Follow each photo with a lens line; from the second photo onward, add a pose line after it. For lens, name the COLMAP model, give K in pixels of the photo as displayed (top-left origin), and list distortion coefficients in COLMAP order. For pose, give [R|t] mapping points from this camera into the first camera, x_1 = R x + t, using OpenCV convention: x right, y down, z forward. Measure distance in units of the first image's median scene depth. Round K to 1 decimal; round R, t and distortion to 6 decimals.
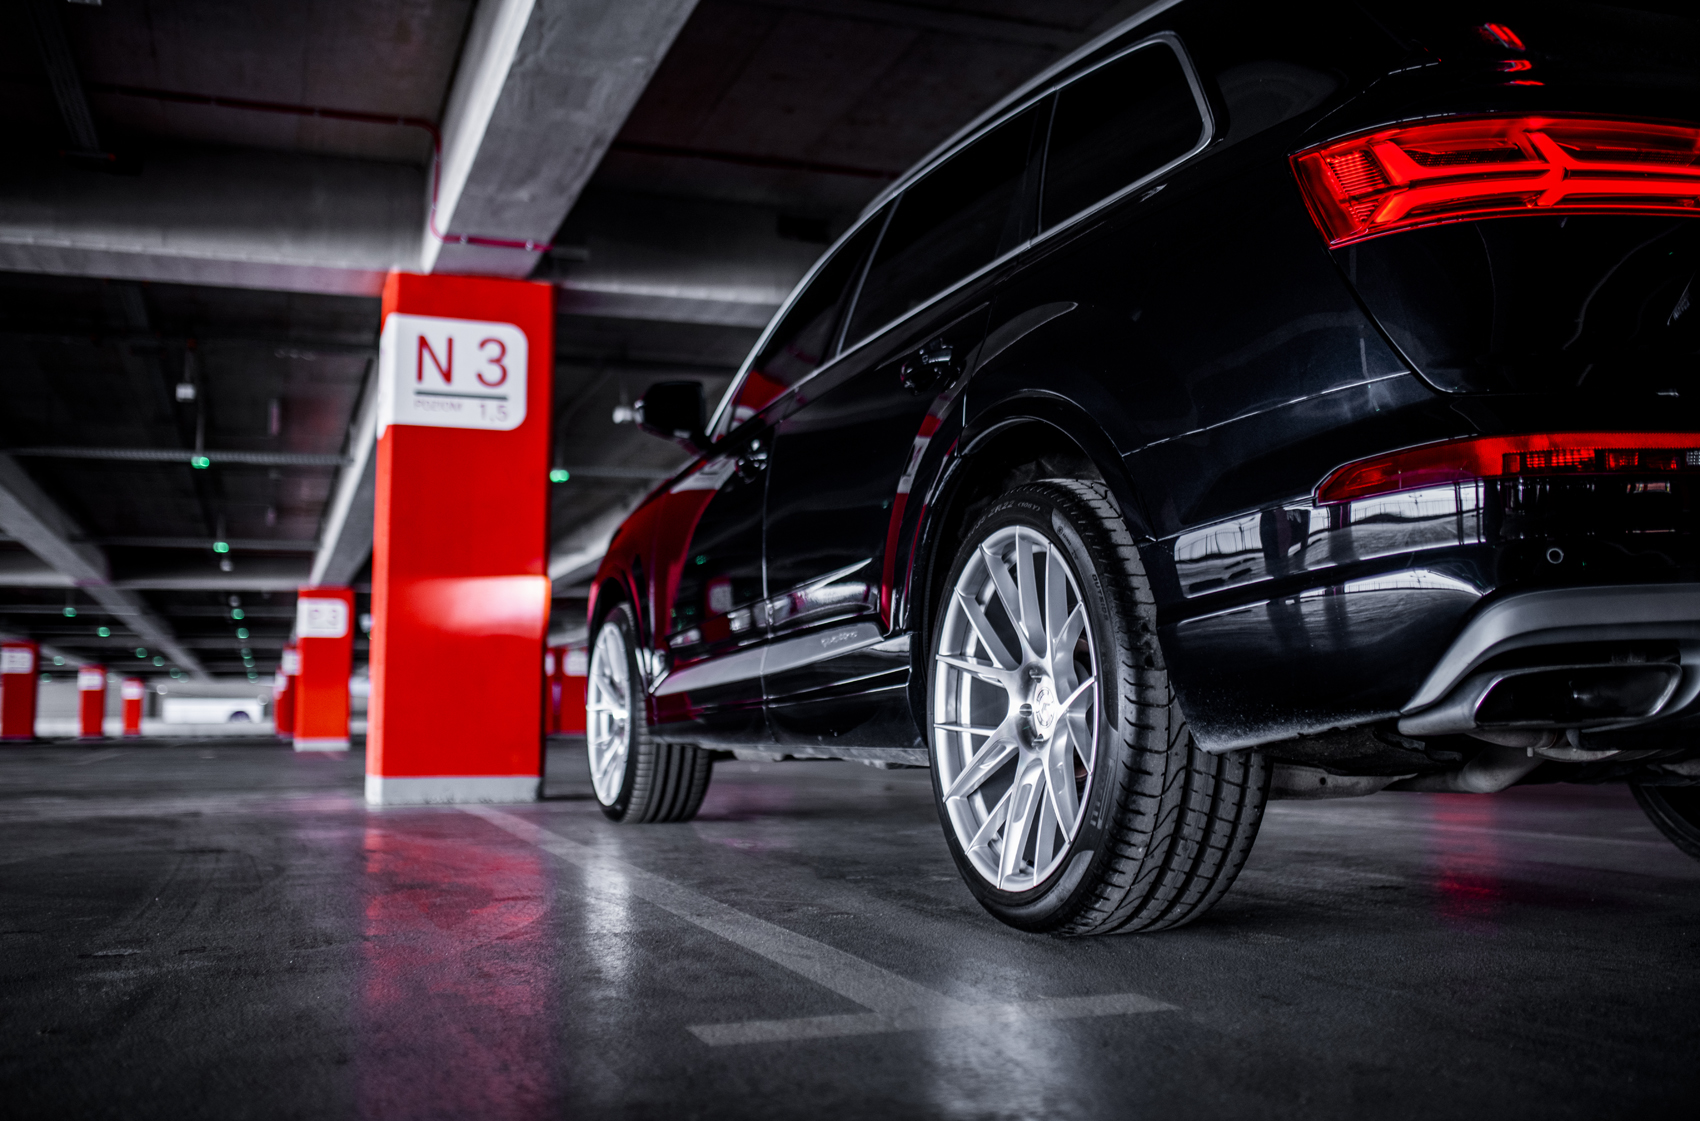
lens RADIAL K [[1643.1, 0, 878.3], [0, 1643.1, 521.2], [0, 0, 1]] dist [-0.025062, 0.000000]
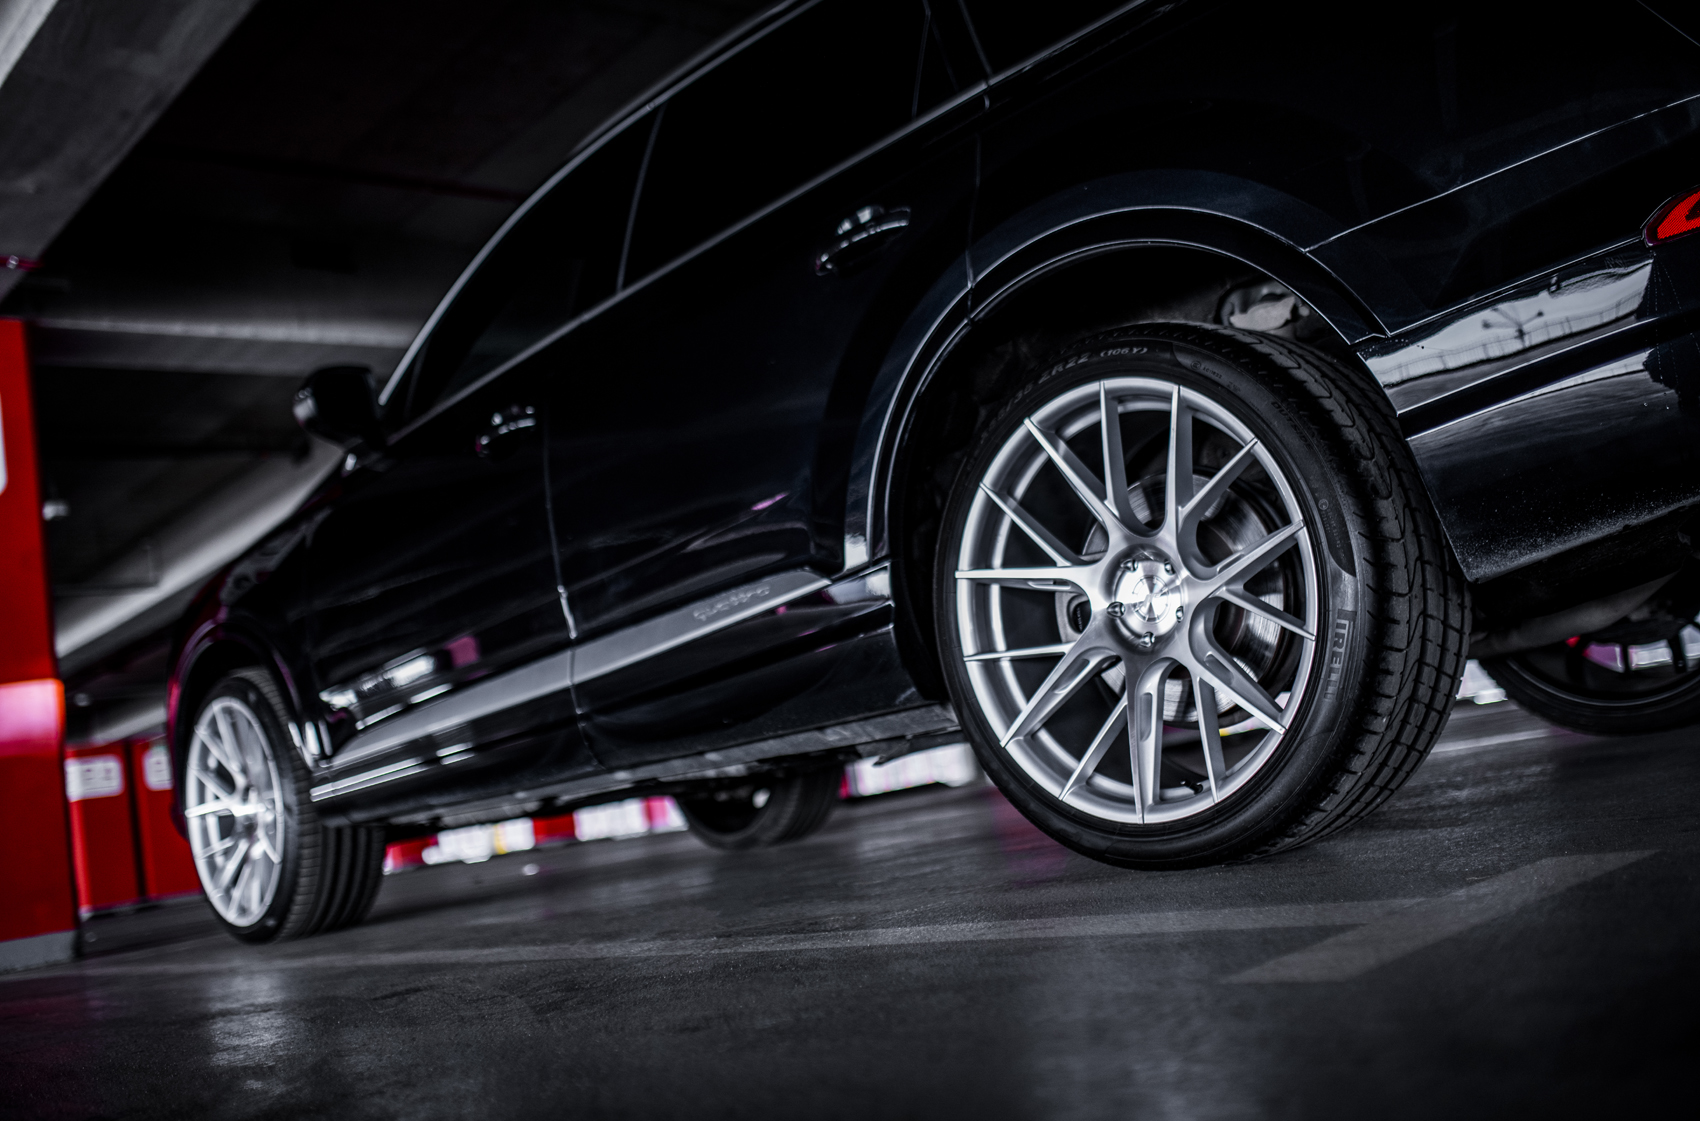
lens RADIAL K [[1643.1, 0, 883.1], [0, 1643.1, 548.3], [0, 0, 1]] dist [-0.025062, 0.000000]
pose [[0.921714, -0.089941, 0.377298, -0.305720], [0.108542, 0.993689, -0.028284, 0.089301], [-0.372373, 0.067022, 0.925660, 0.261317]]
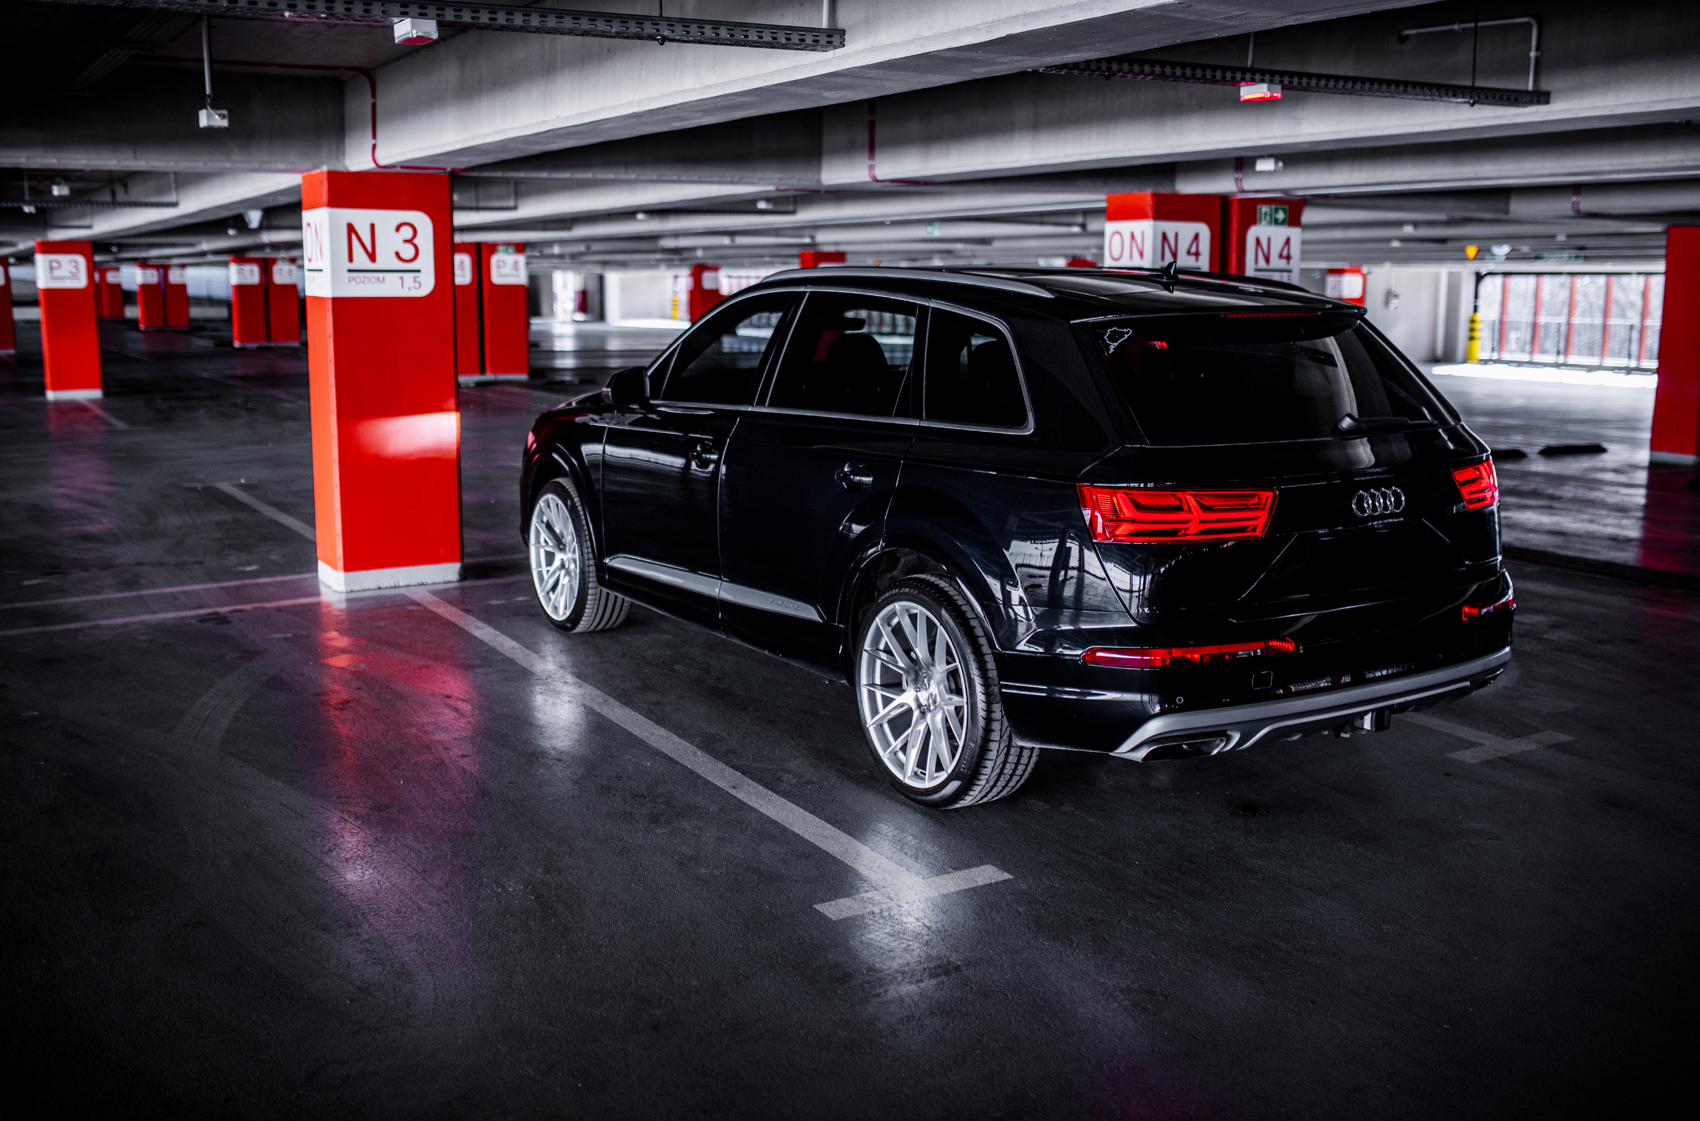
lens RADIAL K [[1643.1, 0, 820.7], [0, 1643.1, 554.7], [0, 0, 1]] dist [-0.025062, 0.000000]
pose [[0.988118, -0.023677, 0.151862, -0.288249], [-0.019279, 0.961167, 0.275294, -0.525032], [-0.152483, -0.274951, 0.949290, -0.706687]]
